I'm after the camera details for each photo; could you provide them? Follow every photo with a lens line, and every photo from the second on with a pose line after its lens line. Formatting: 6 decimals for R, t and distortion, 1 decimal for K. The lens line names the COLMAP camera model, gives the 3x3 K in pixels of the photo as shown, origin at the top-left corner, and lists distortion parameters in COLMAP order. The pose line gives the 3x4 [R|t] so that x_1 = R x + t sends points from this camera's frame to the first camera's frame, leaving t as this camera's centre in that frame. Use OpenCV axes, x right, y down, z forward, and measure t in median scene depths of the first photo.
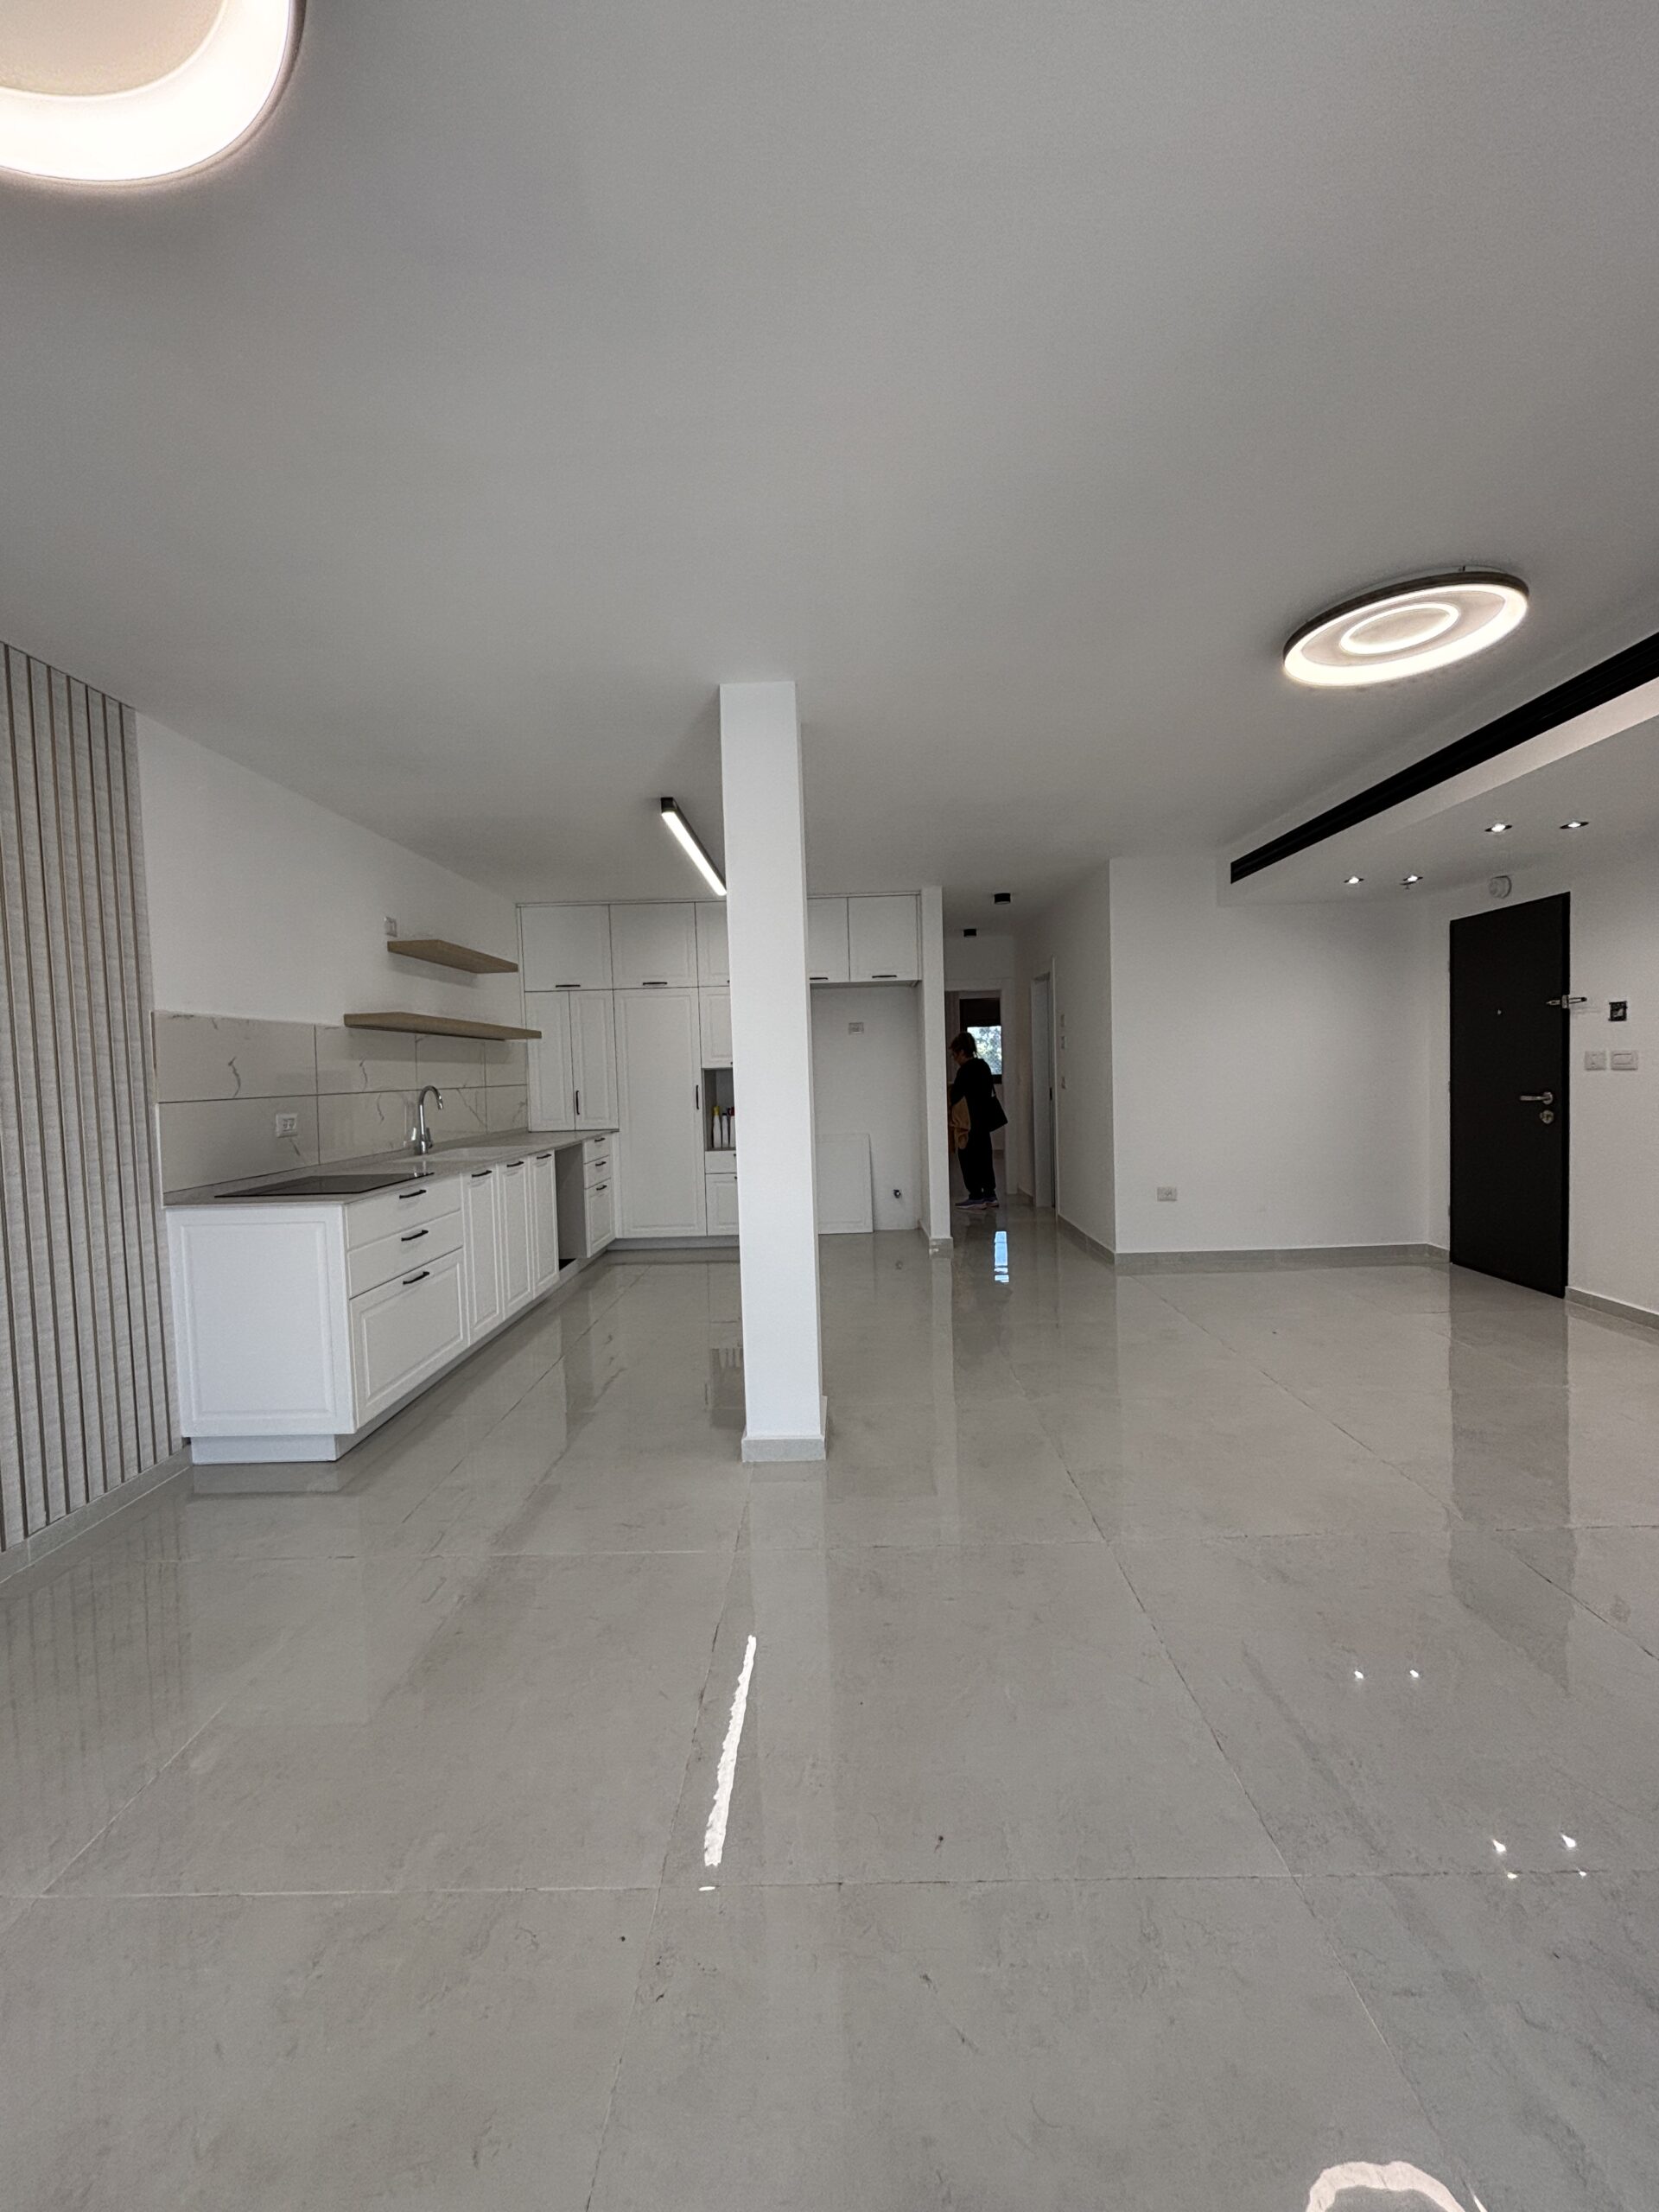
lens RADIAL K [[886.8, 0, 827.8], [0, 886.8, 1098.9], [0, 0, 1]] dist [0.004738, -0.001431]
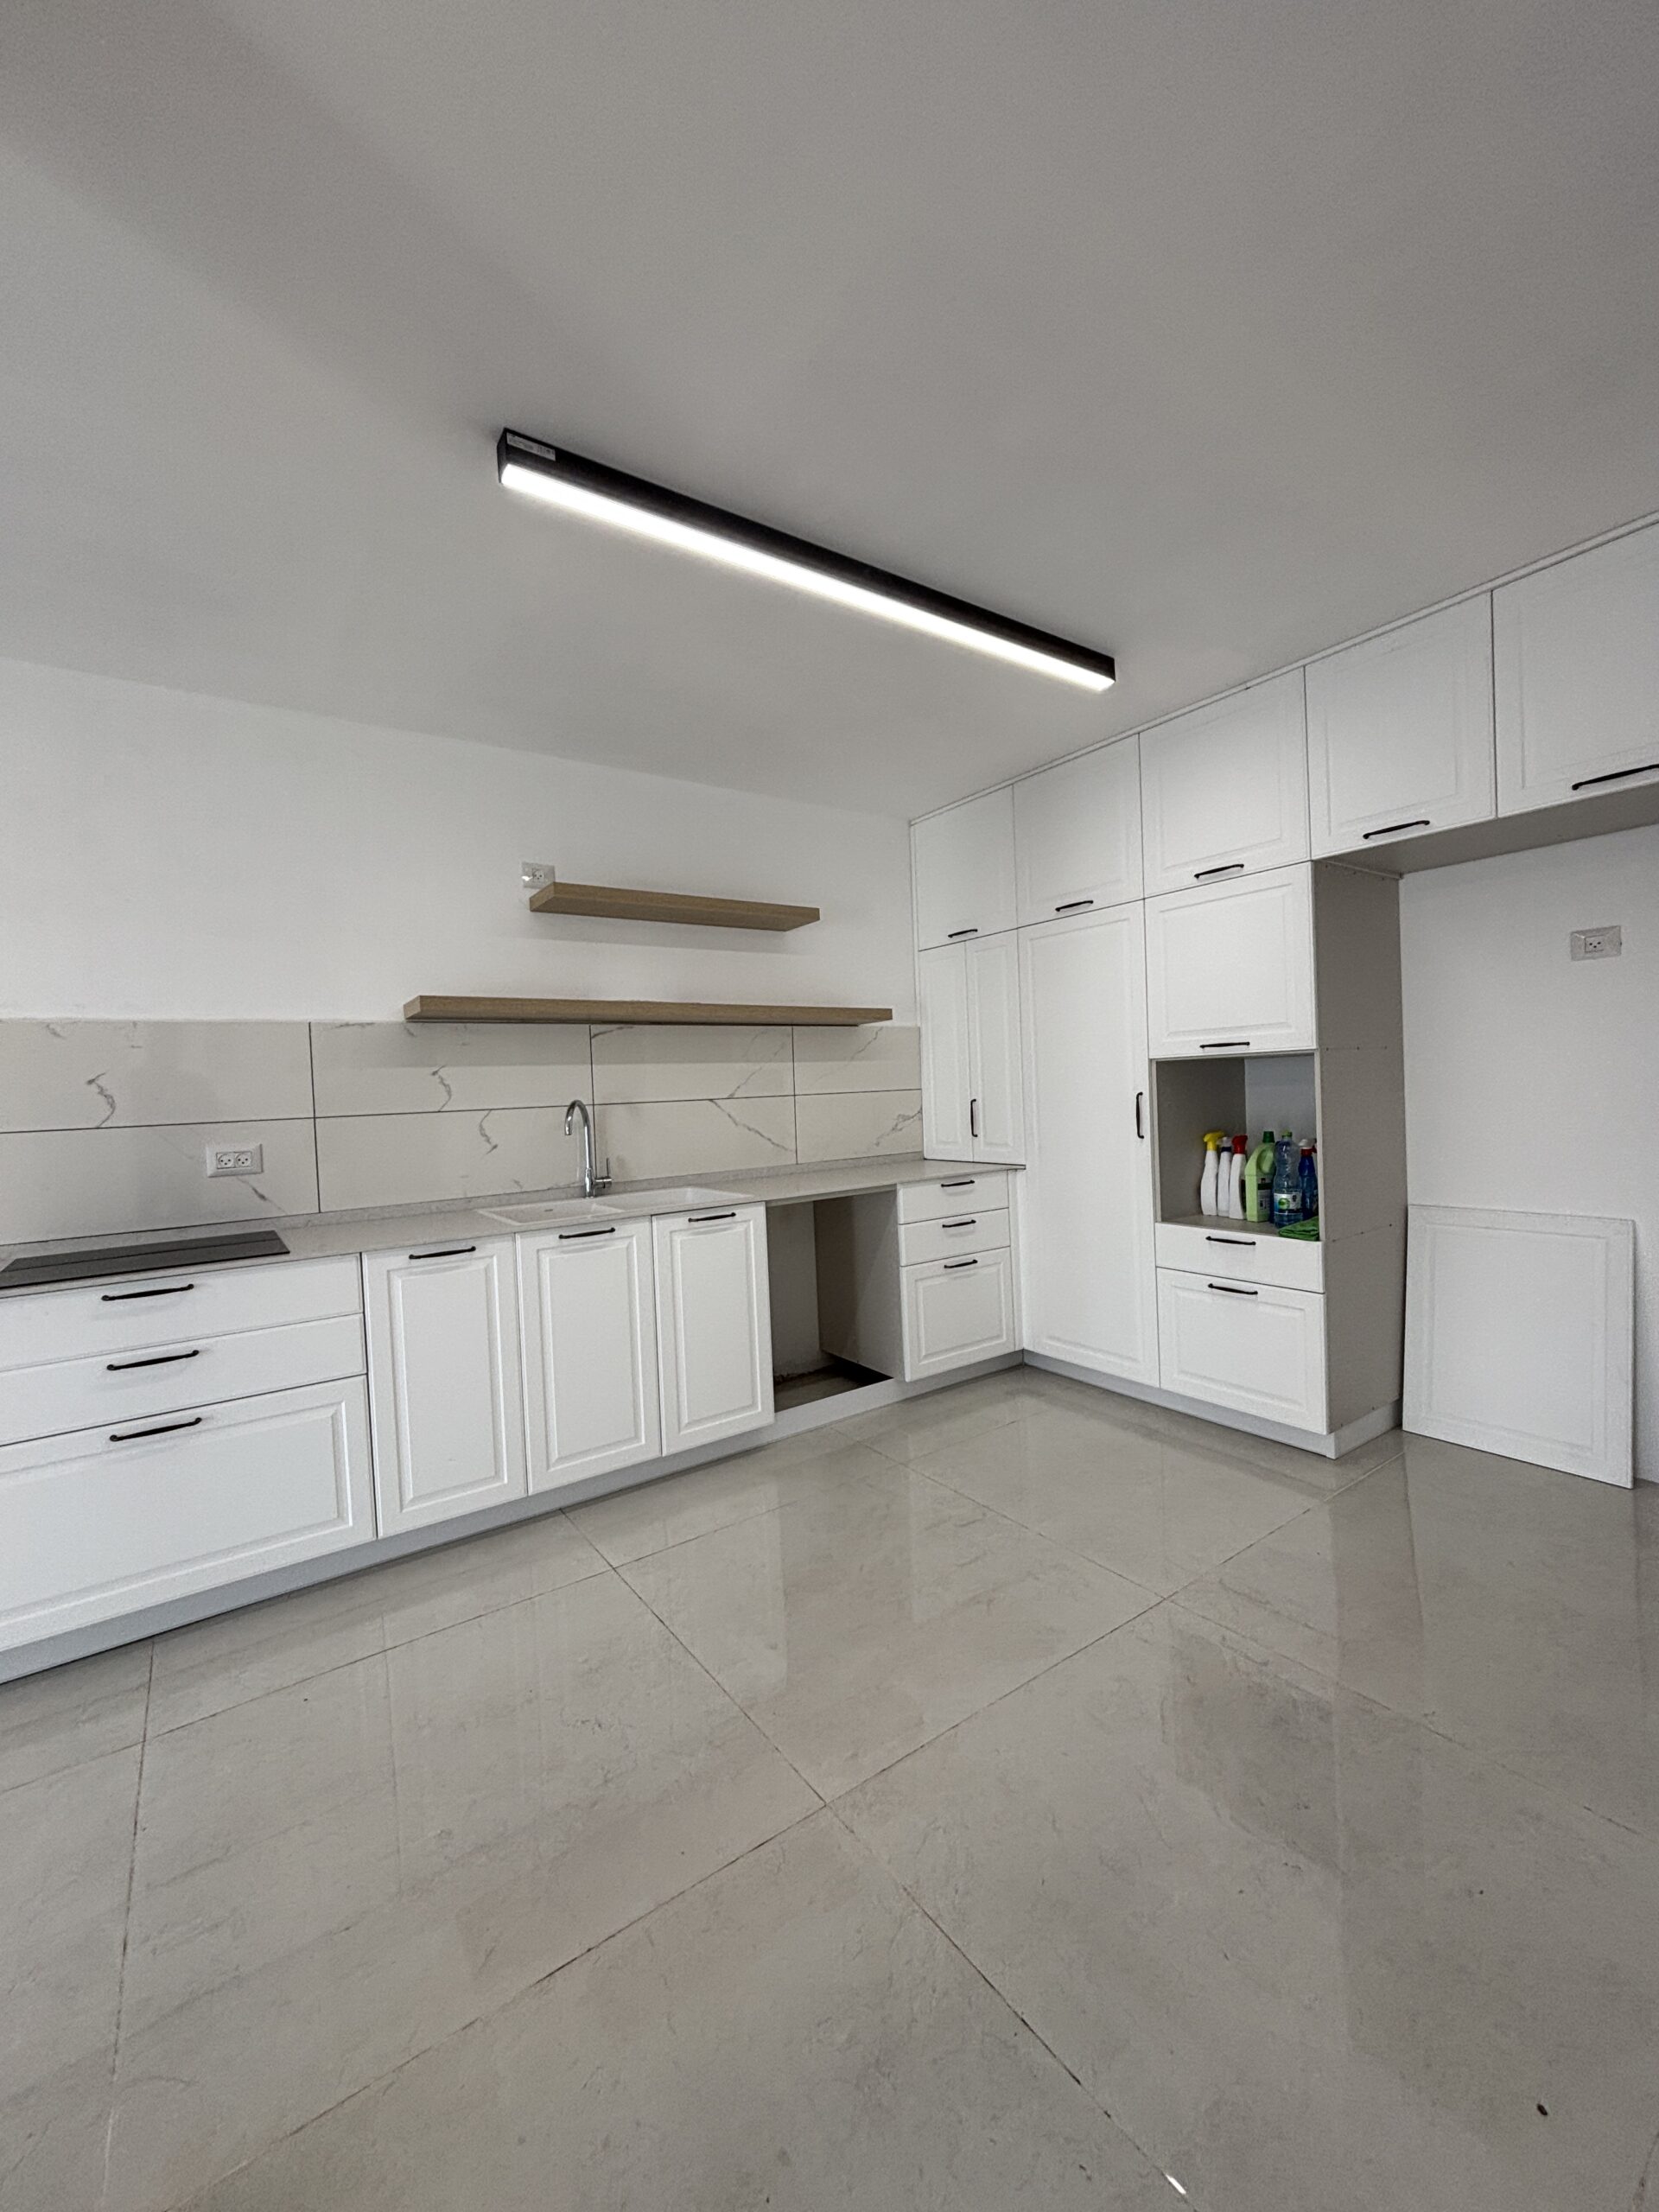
lens RADIAL K [[886.8, 0, 827.2], [0, 886.8, 1107.4], [0, 0, 1]] dist [0.004738, -0.001431]
pose [[0.590407, 0.024904, -0.806721, 0.221105], [-0.002868, 0.999582, 0.028759, -0.028970], [0.807100, -0.014666, 0.590232, 0.743808]]
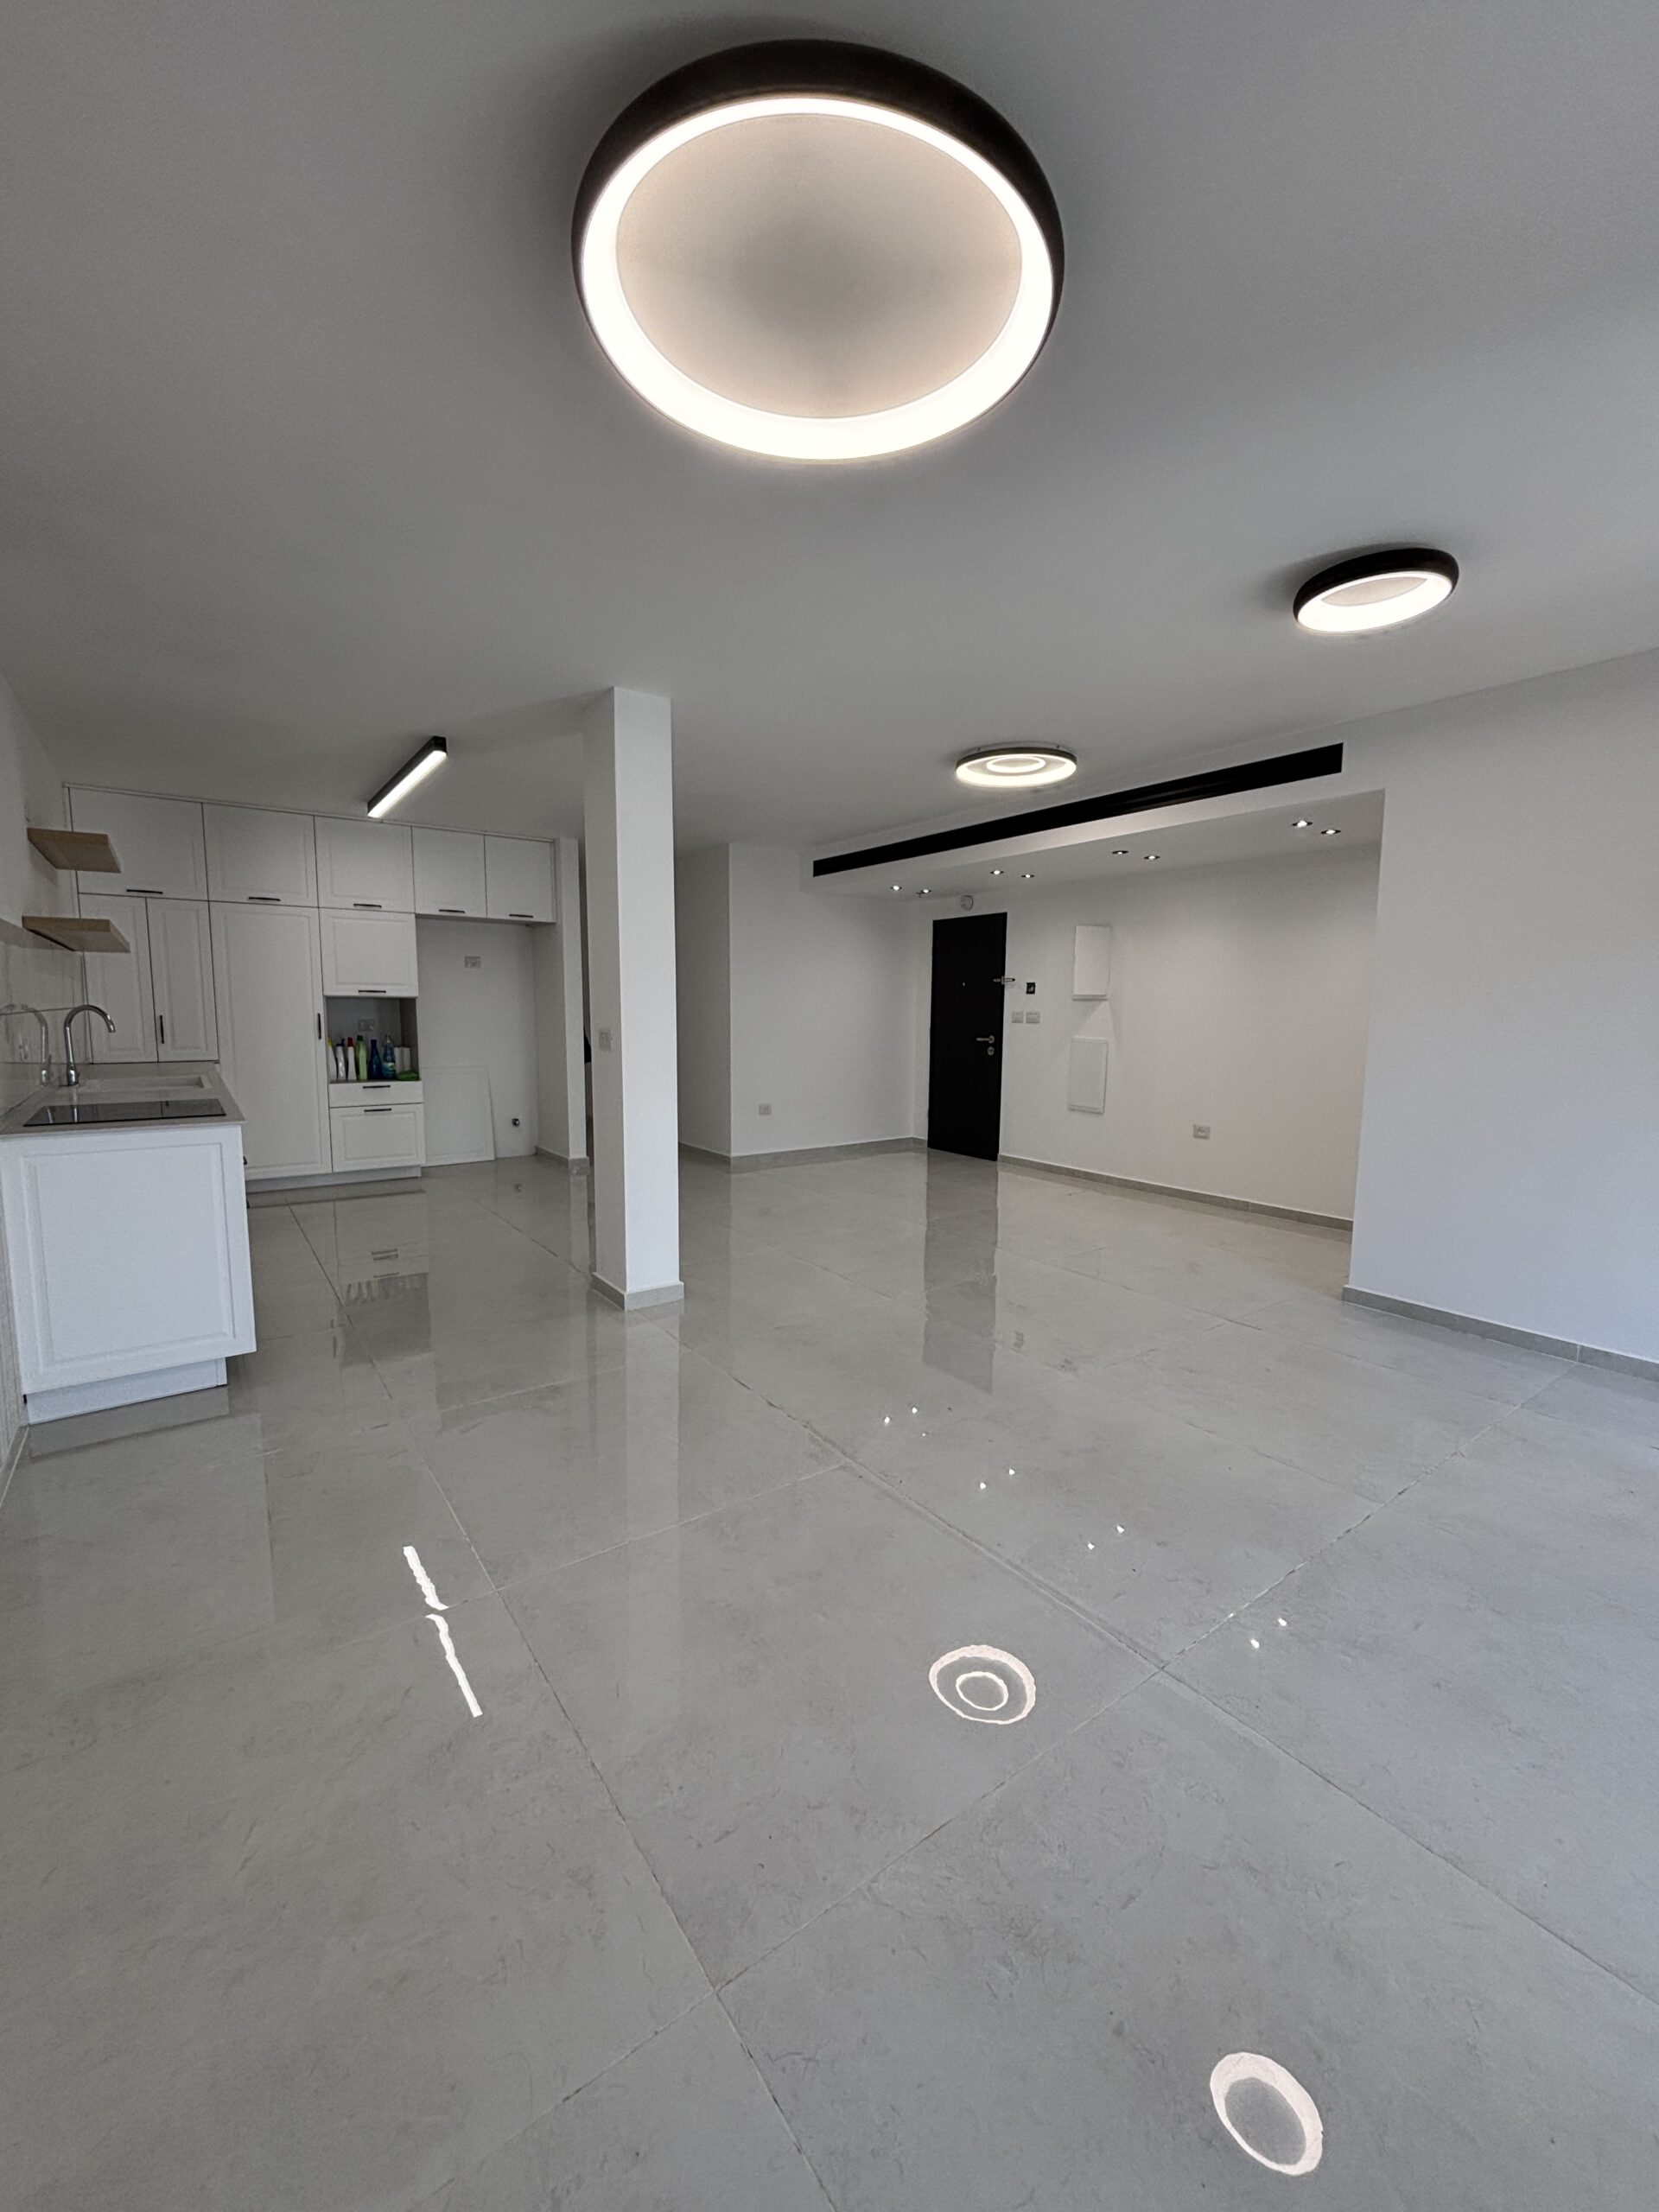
lens RADIAL K [[886.8, 0, 818.1], [0, 886.8, 1104.2], [0, 0, 1]] dist [0.004738, -0.001431]
pose [[0.803163, -0.028146, 0.595094, -0.389813], [-0.014970, 0.997615, 0.067388, 0.012363], [-0.595571, -0.063032, 0.800826, -0.107999]]
